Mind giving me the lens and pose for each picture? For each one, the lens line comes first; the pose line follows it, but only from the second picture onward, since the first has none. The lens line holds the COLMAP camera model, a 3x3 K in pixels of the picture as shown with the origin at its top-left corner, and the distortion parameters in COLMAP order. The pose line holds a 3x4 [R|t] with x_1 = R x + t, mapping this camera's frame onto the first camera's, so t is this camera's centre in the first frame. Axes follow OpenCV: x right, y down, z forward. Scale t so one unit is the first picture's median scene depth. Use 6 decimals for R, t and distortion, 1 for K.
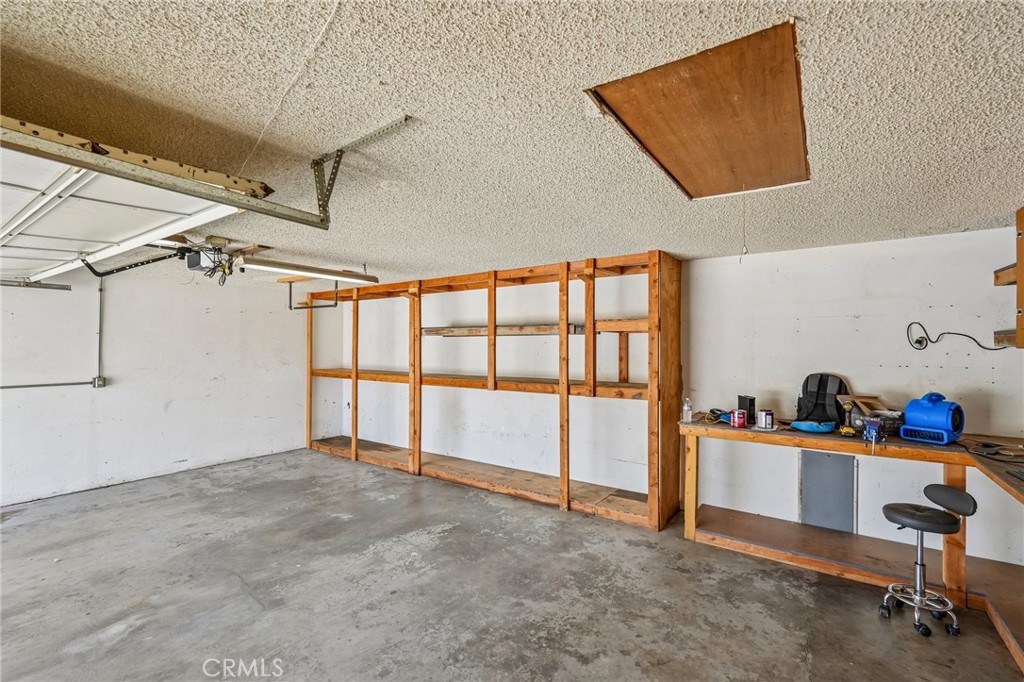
lens RADIAL K [[444.3, 0, 512.0], [0, 444.3, 341.0], [0, 0, 1]] dist [-0.003083, 0.000440]
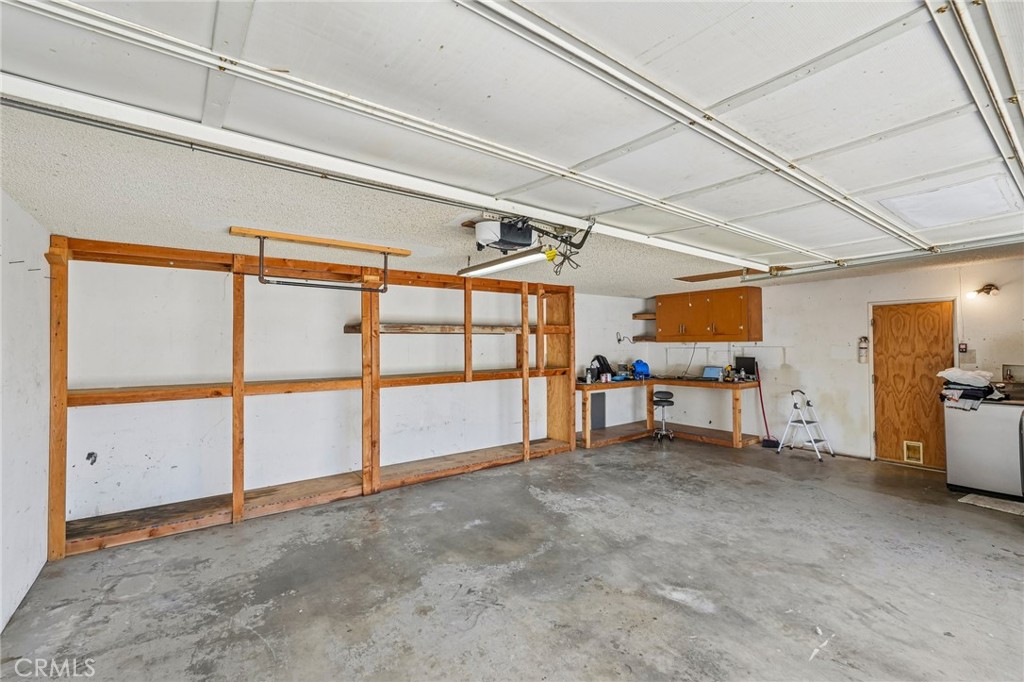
lens RADIAL K [[444.3, 0, 512.0], [0, 444.3, 341.0], [0, 0, 1]] dist [-0.003083, 0.000440]
pose [[0.313389, 0.002805, 0.949621, -1.258934], [-0.002577, 0.999994, -0.002104, 0.009769], [-0.949621, -0.001787, 0.313395, 0.634631]]
